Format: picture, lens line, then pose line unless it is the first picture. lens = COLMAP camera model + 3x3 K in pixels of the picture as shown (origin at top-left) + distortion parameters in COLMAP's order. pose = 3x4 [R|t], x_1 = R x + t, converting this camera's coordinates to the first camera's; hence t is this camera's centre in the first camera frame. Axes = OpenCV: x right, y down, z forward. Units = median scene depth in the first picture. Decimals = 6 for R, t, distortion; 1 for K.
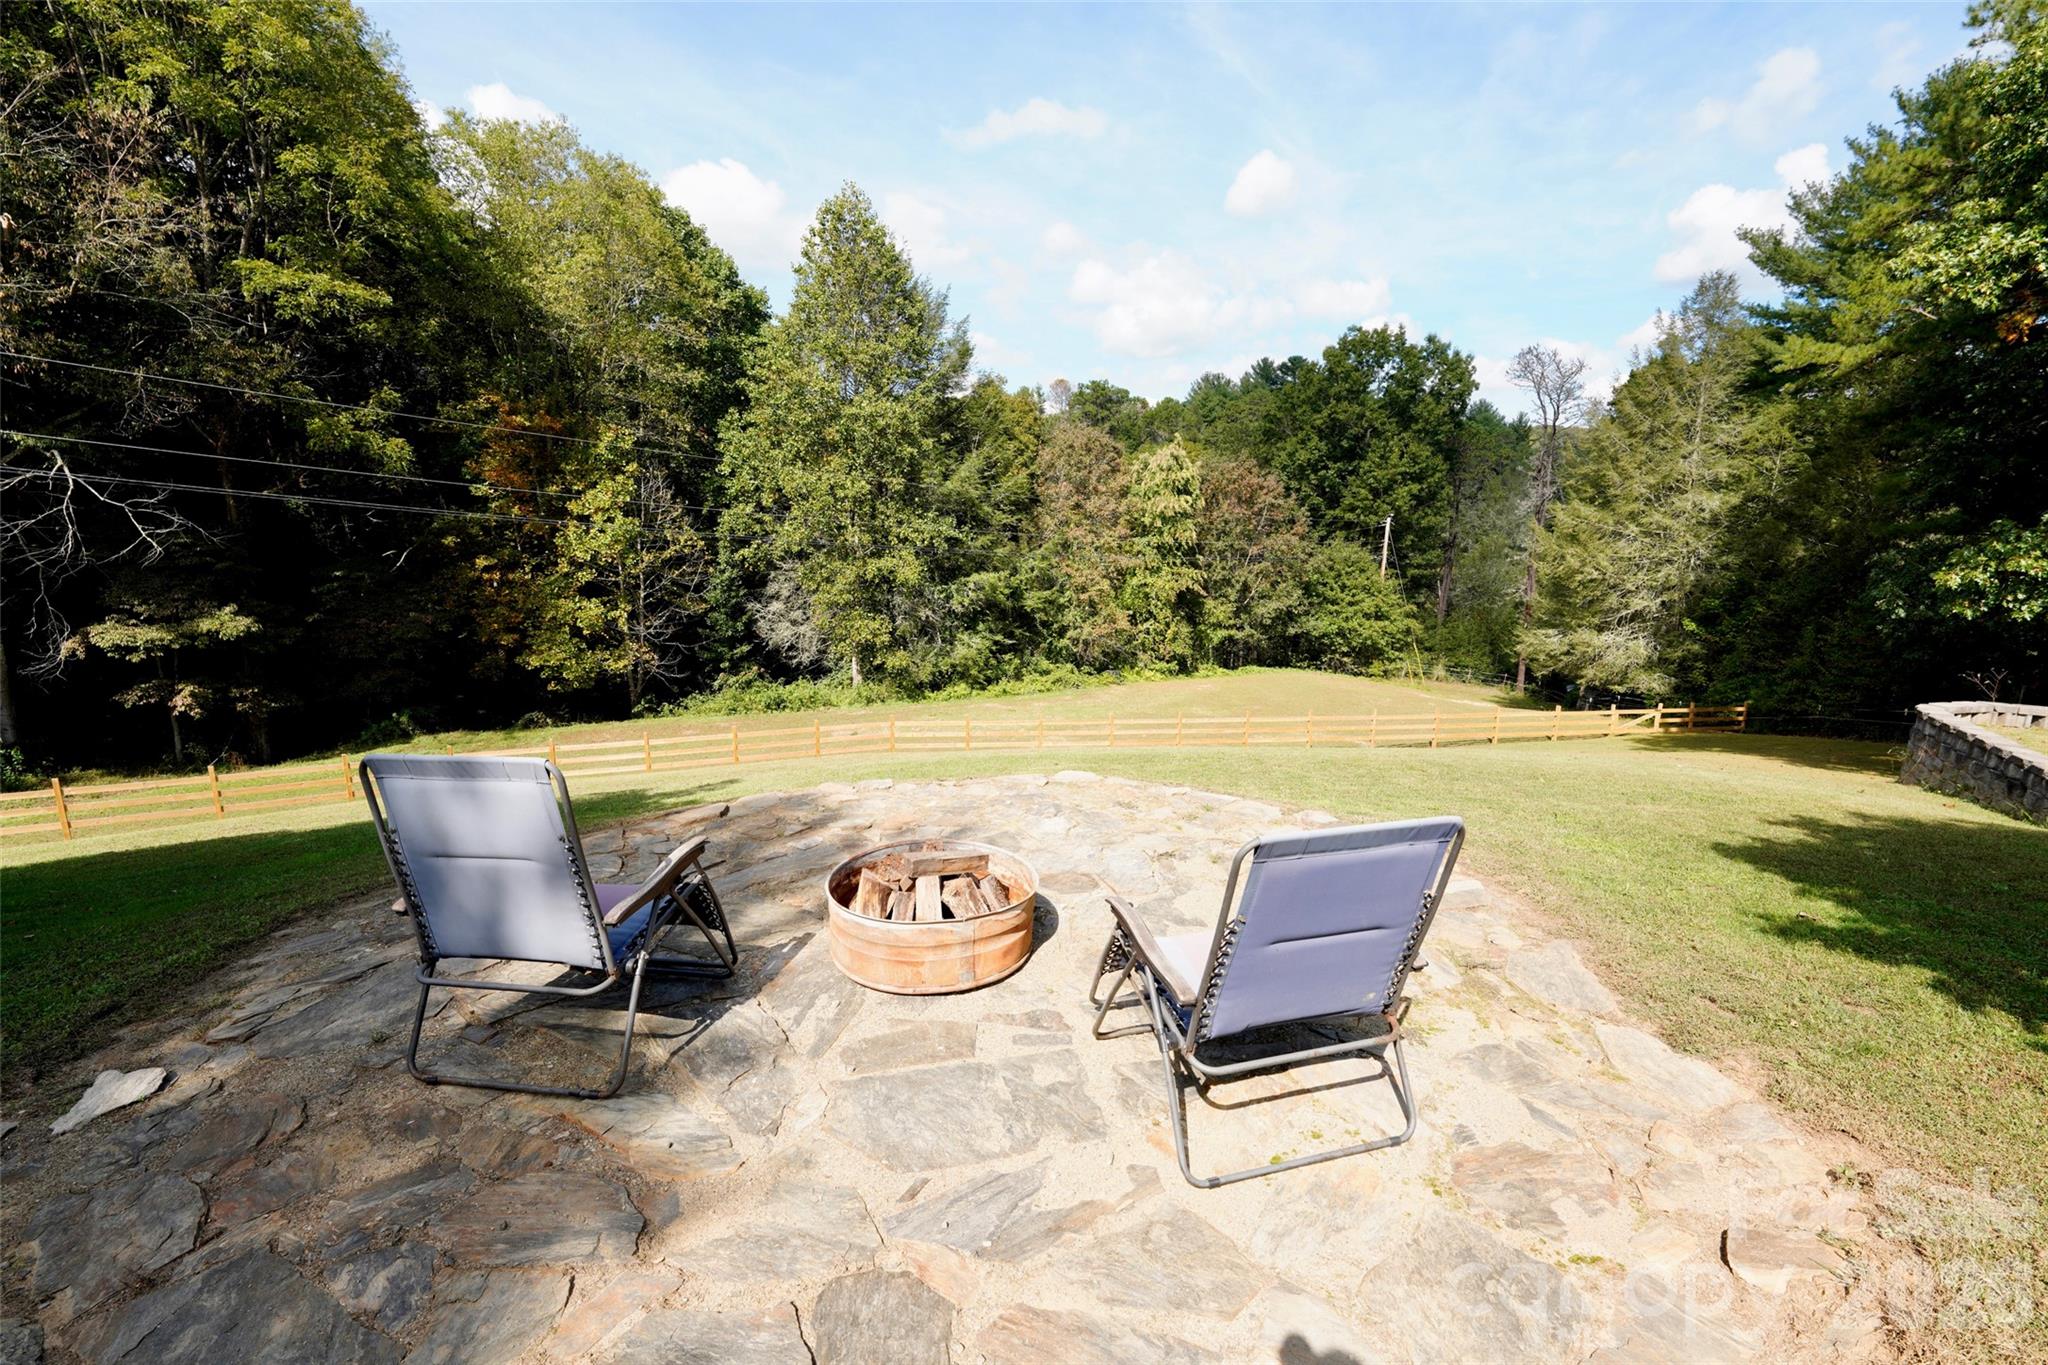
lens RADIAL K [[867.5, 0, 1024.0], [0, 867.5, 682.5], [0, 0, 1]] dist [-0.000759, -0.000055]
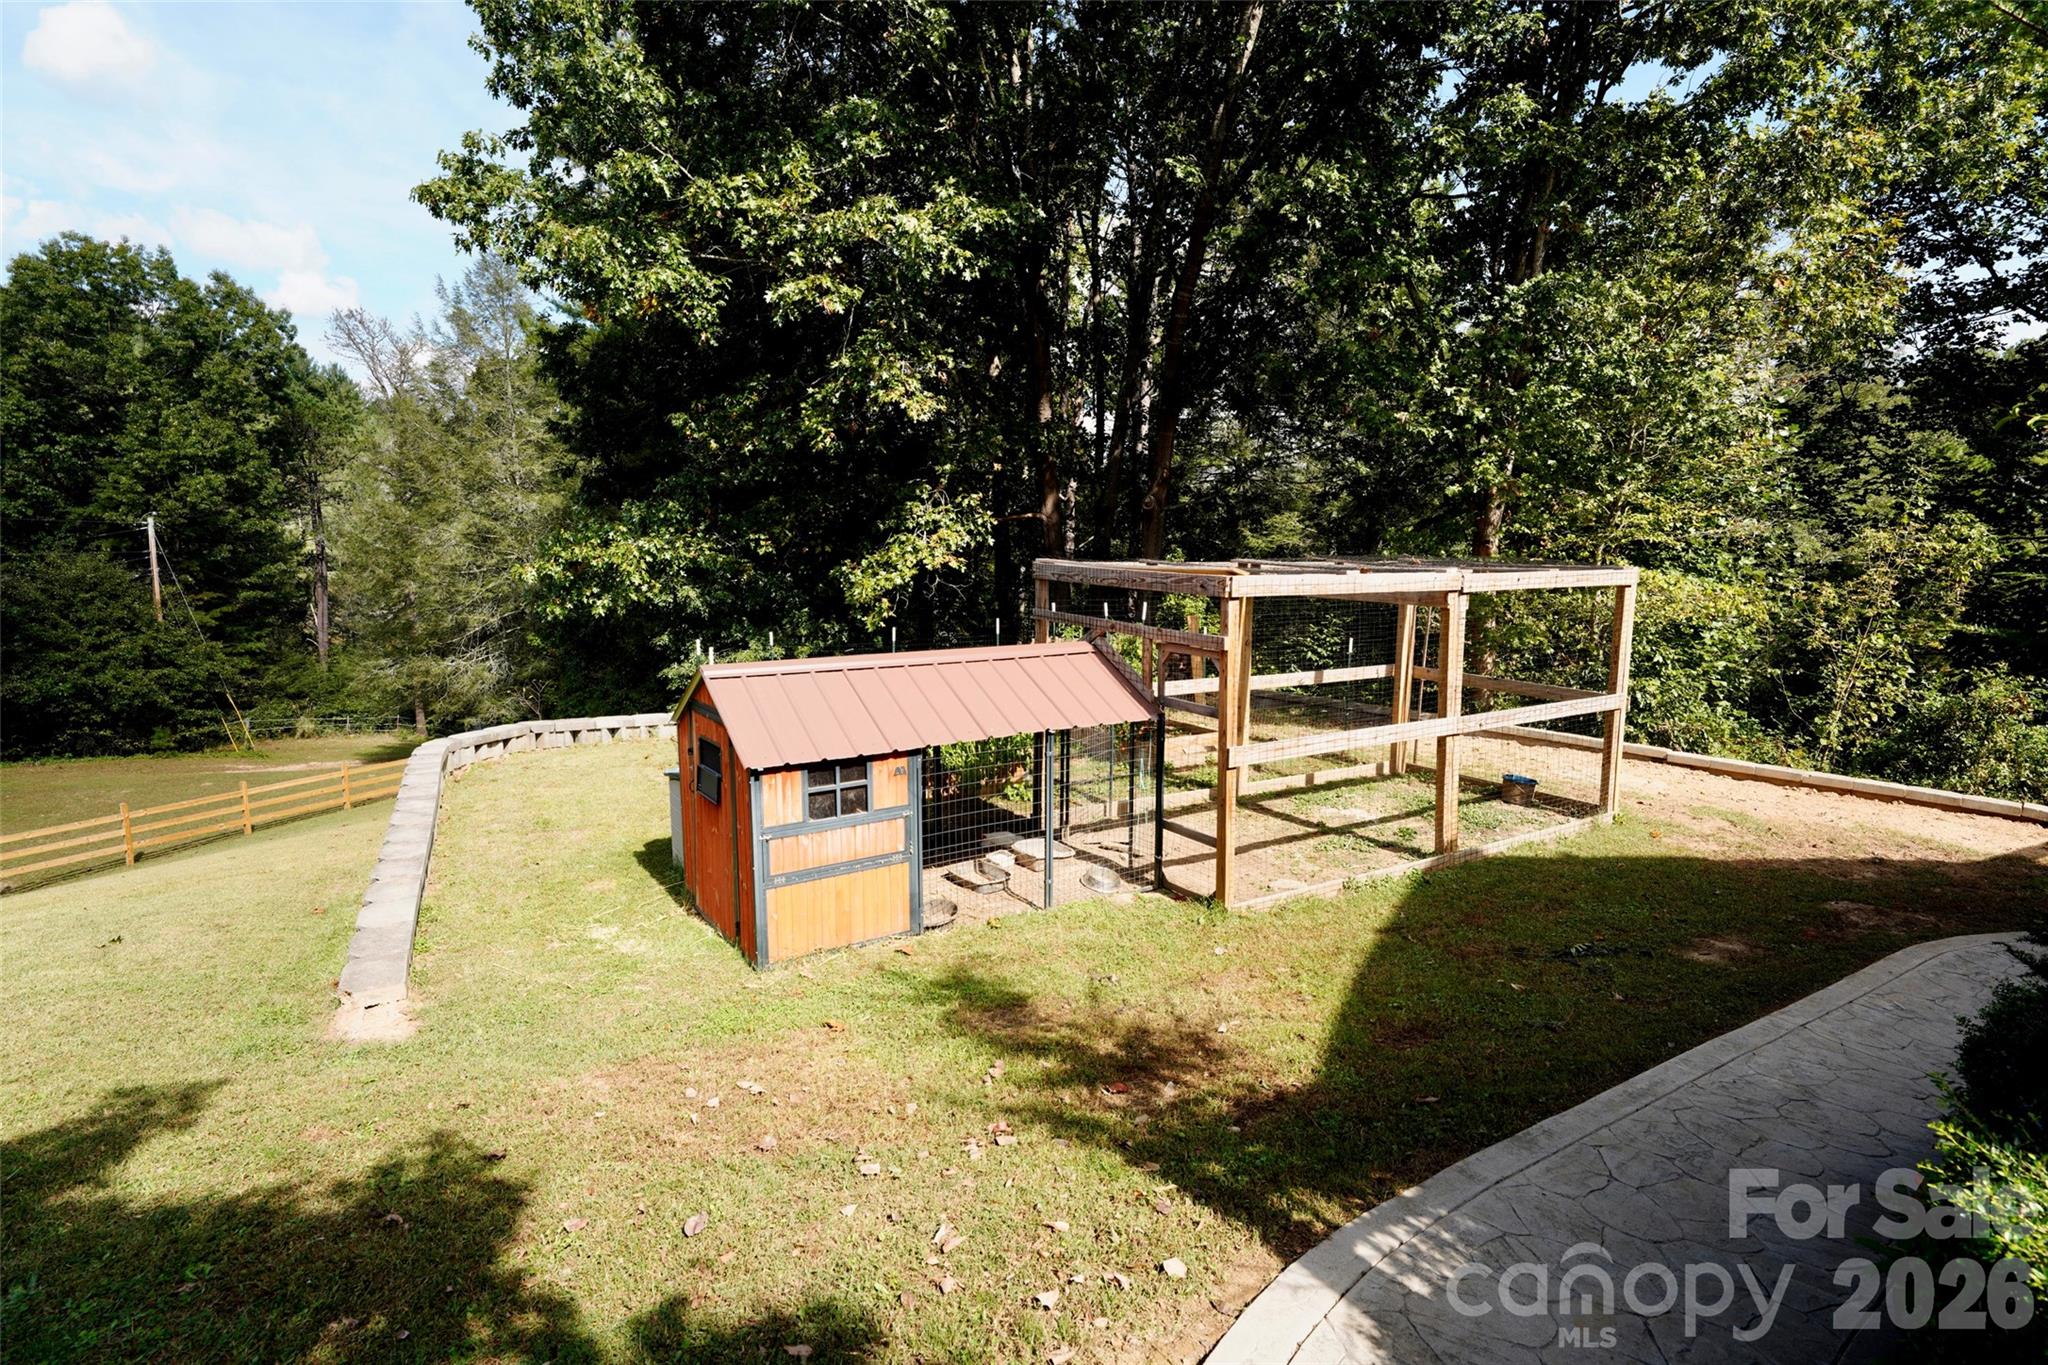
lens RADIAL K [[949.7, 0, 1024.0], [0, 949.7, 682.5], [0, 0, 1]] dist [0.000083, -0.000245]
pose [[0.544088, -0.121652, 0.830162, 0.158524], [0.147095, 0.987939, 0.048366, 0.002907], [-0.826034, 0.095797, 0.555420, 0.031363]]
